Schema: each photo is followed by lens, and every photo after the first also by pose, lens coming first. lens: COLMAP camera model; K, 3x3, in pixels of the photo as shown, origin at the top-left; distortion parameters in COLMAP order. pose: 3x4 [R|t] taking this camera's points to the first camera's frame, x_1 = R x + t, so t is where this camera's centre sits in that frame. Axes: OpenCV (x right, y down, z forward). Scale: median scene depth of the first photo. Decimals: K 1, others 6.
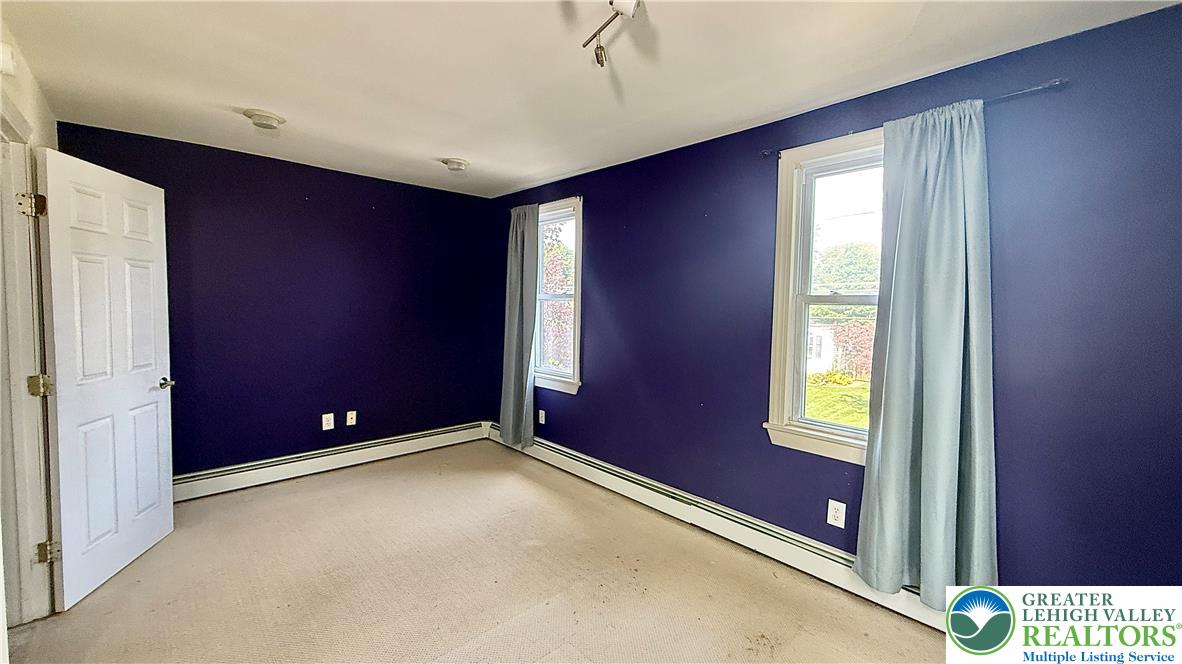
lens RADIAL K [[466.8, 0, 586.6], [0, 466.8, 328.1], [0, 0, 1]] dist [-0.000656, 0.000215]
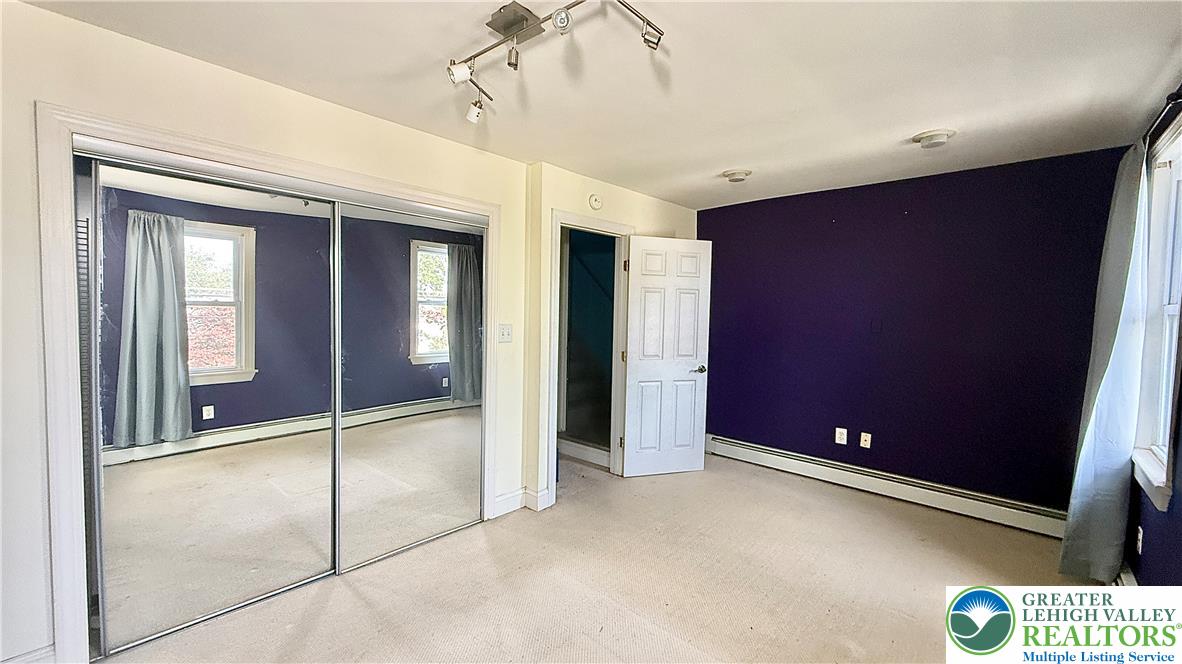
lens RADIAL K [[466.8, 0, 587.1], [0, 466.8, 329.7], [0, 0, 1]] dist [-0.000656, 0.000215]
pose [[0.062127, 0.025807, -0.997735, 0.460739], [-0.070288, 0.997297, 0.021419, -0.012859], [0.995590, 0.068798, 0.063773, 0.415536]]
